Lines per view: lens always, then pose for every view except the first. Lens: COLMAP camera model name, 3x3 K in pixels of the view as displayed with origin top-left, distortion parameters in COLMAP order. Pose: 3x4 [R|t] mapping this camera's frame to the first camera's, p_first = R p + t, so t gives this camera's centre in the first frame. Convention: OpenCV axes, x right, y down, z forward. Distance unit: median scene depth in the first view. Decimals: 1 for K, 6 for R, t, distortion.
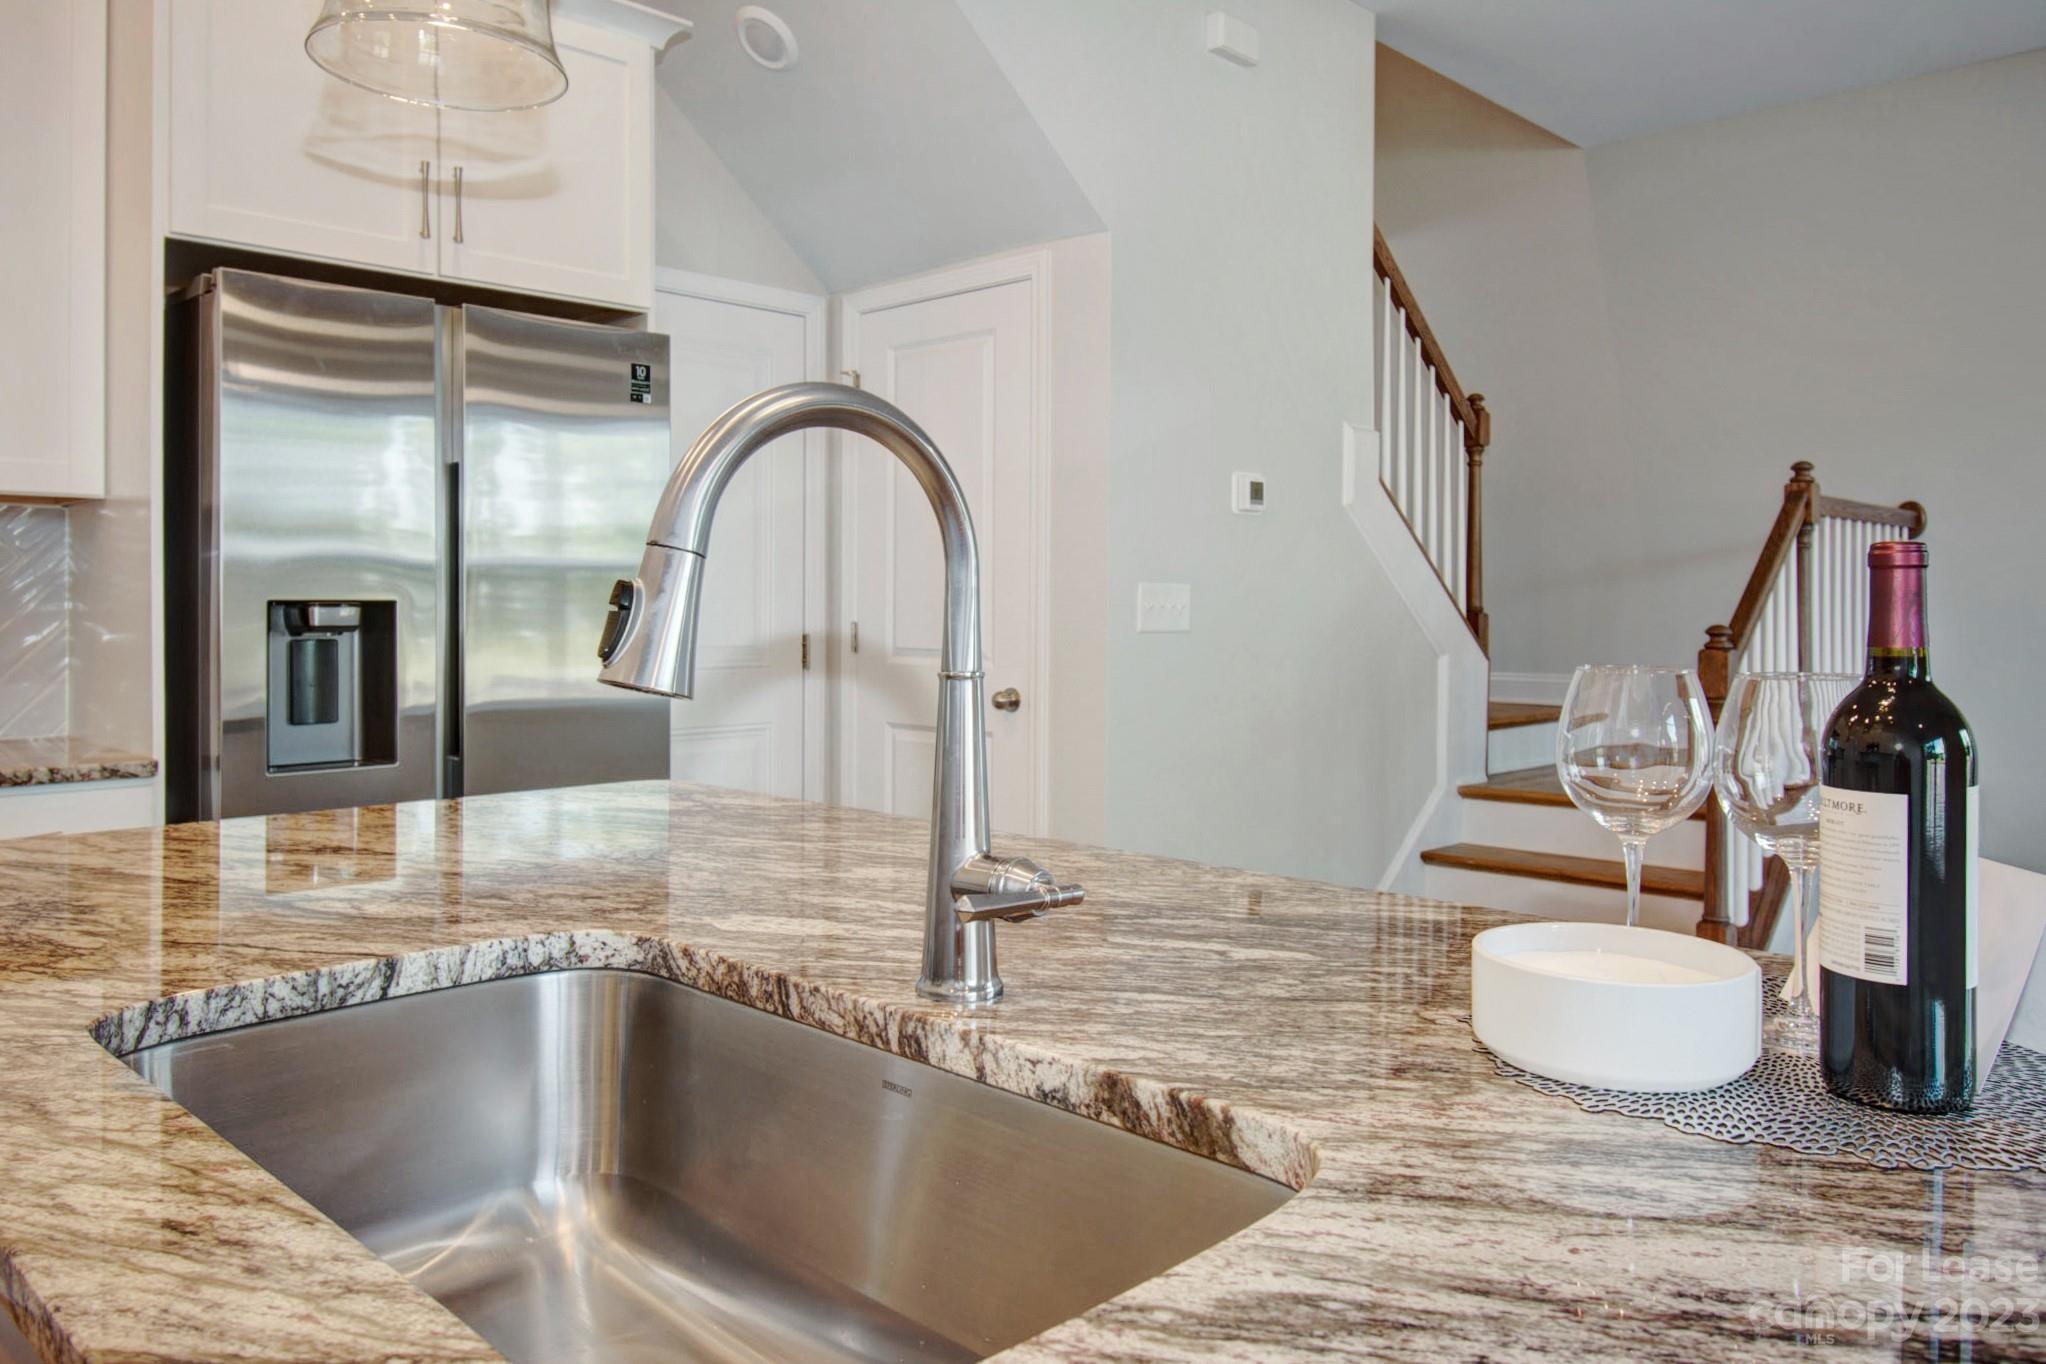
lens RADIAL K [[1477.5, 0, 1029.1], [0, 1477.5, 604.6], [0, 0, 1]] dist [-0.010878, -0.002750]
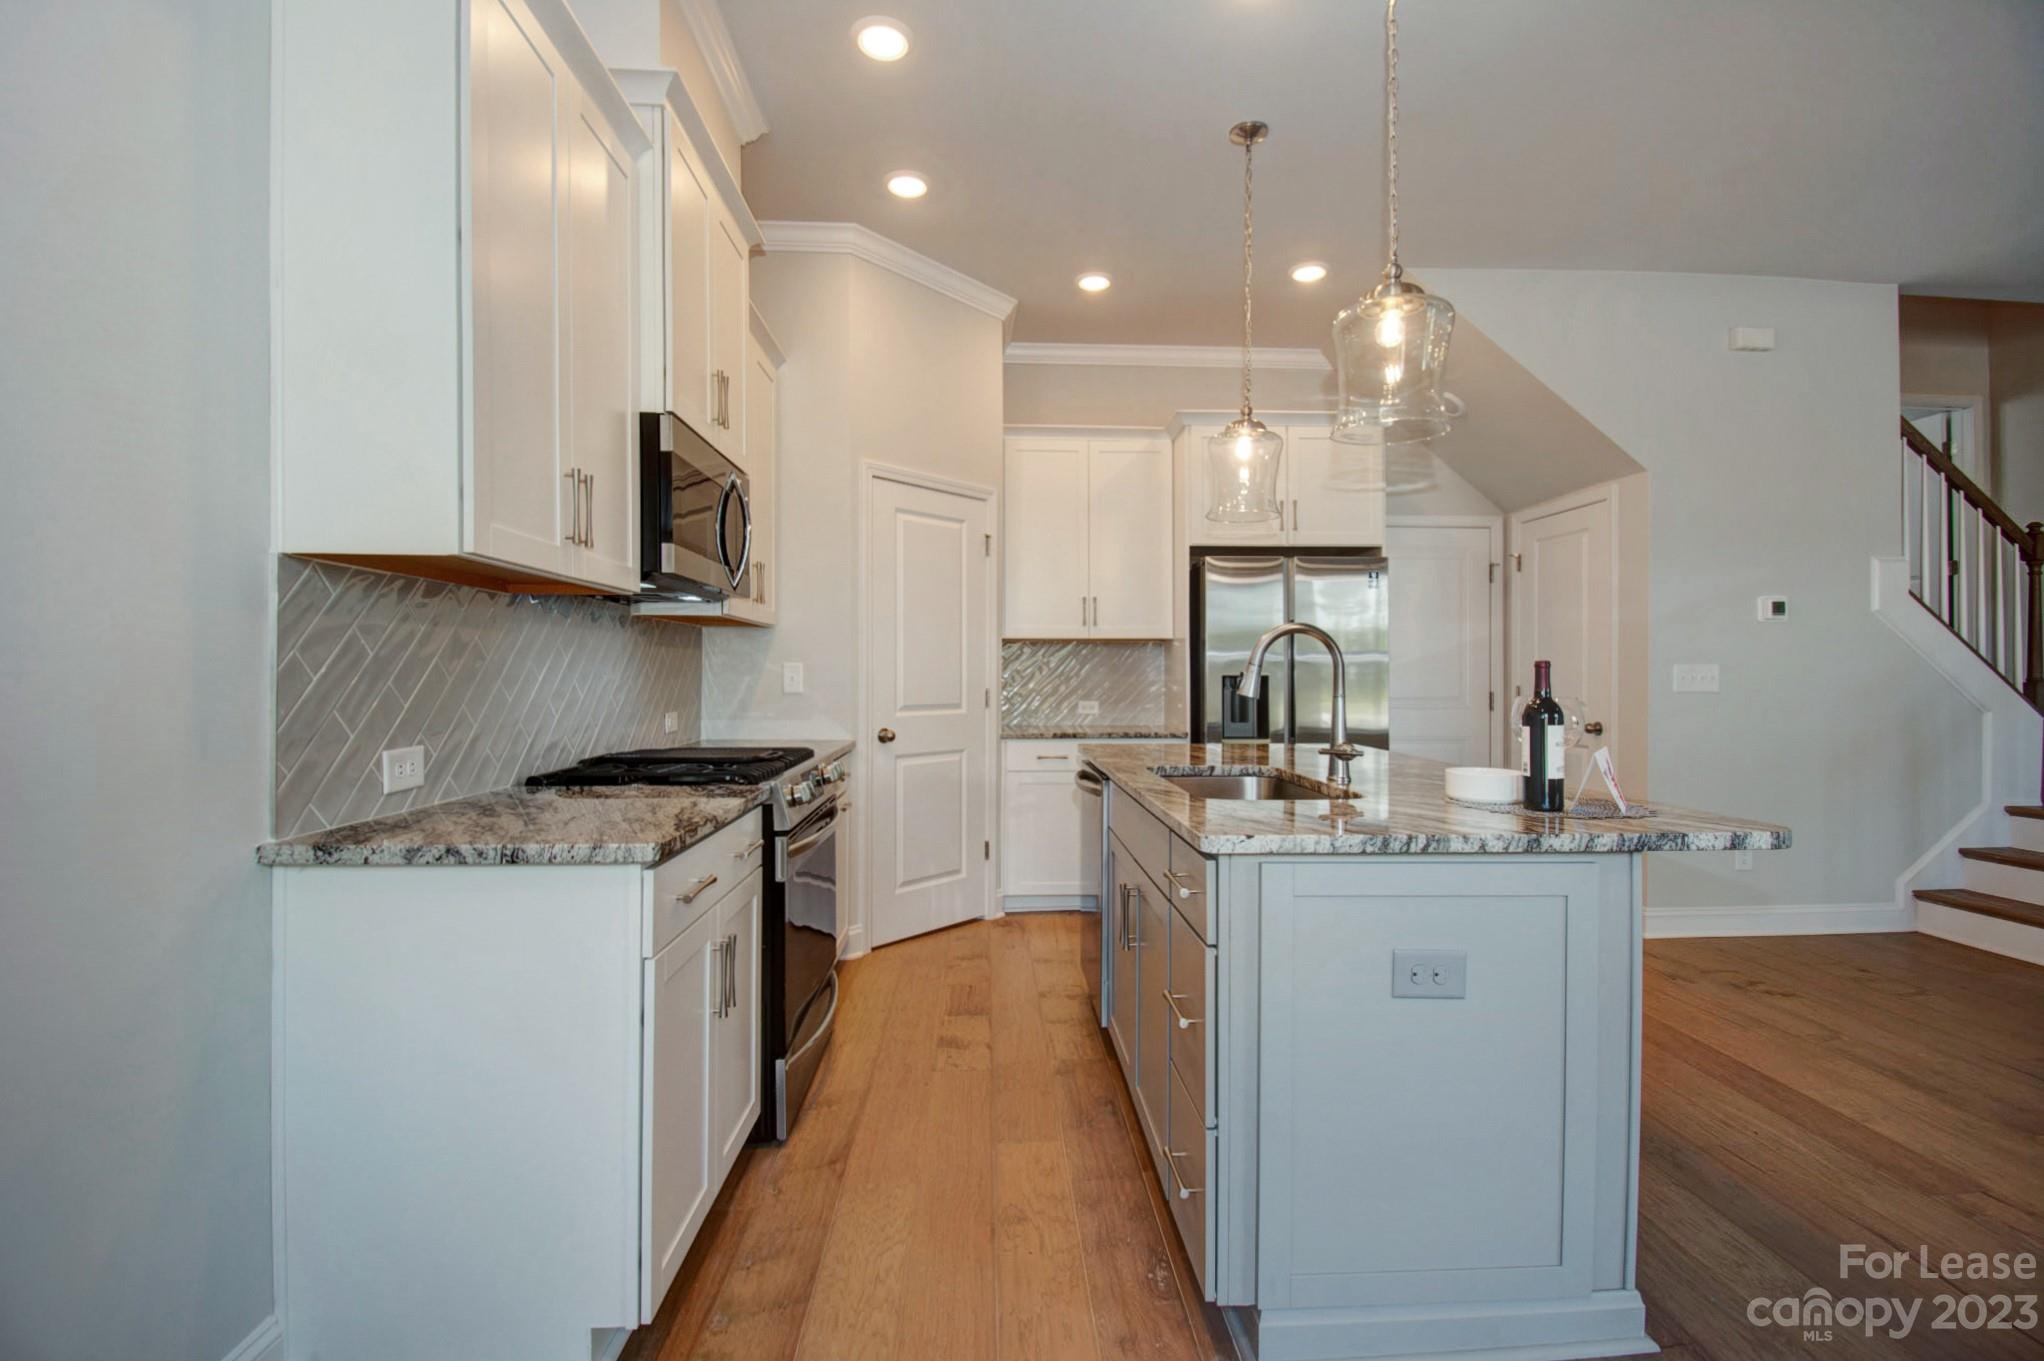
lens RADIAL K [[906.1, 0, 1009.9], [0, 906.1, 682.1], [0, 0, 1]] dist [0.010672, -0.022369]
pose [[0.720024, 0.002693, -0.693944, 0.334358], [0.001666, 0.999983, 0.005609, -0.001320], [0.693947, -0.005195, 0.720007, -0.441913]]
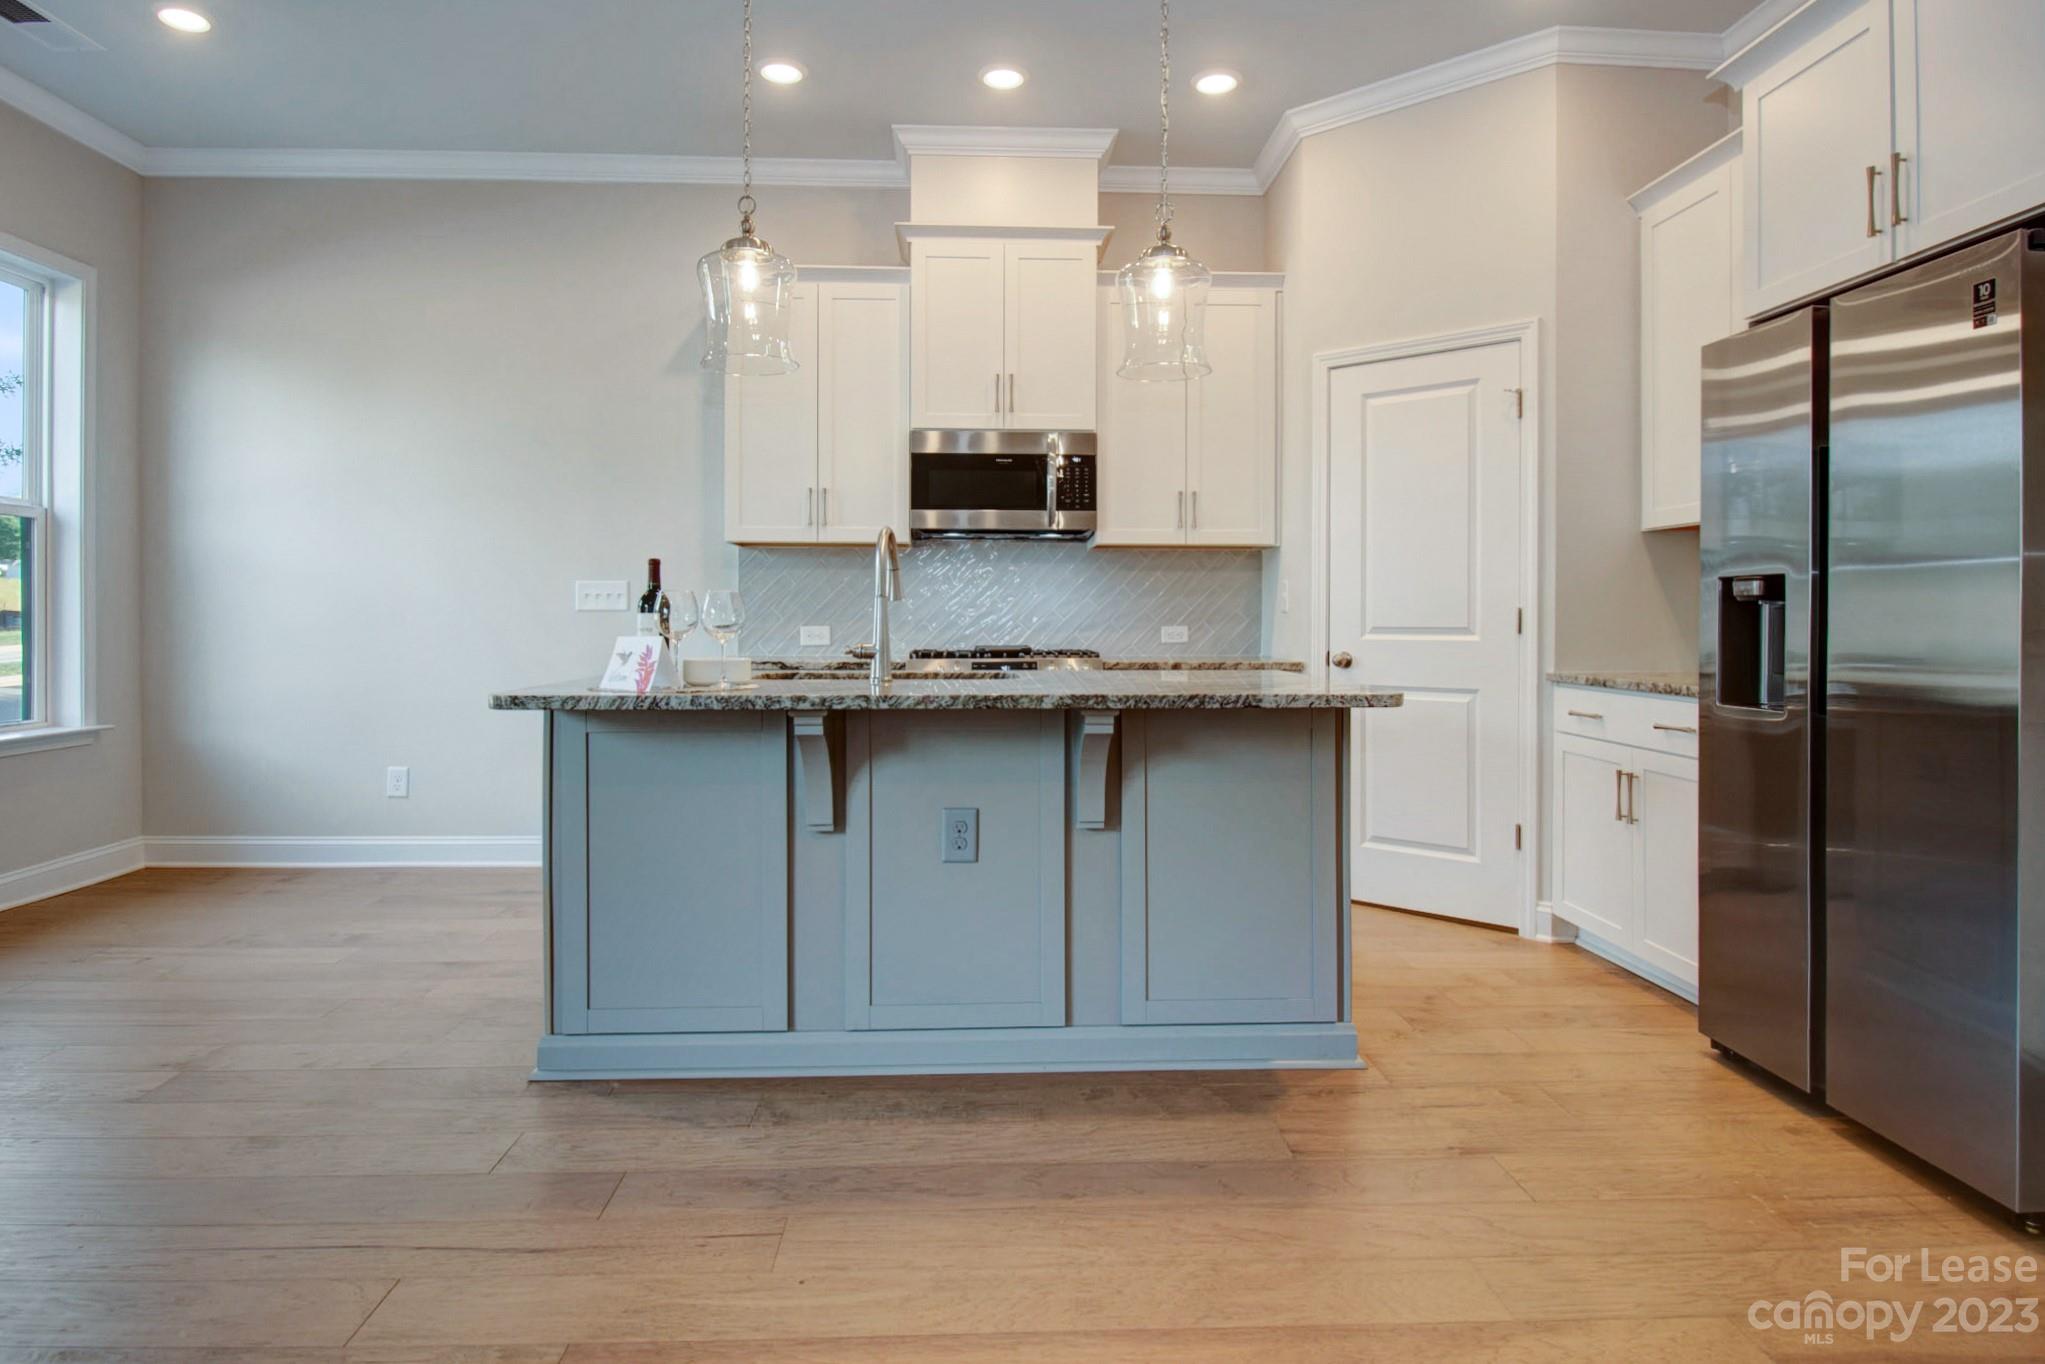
lens RADIAL K [[1148.0, 0, 1030.6], [0, 1148.0, 633.5], [0, 0, 1]] dist [-0.000257, -0.024097]
pose [[-0.687336, 0.004273, -0.726327, 0.635717], [-0.004322, 0.999941, 0.009972, 0.038455], [0.726327, 0.009993, -0.687277, 1.149261]]
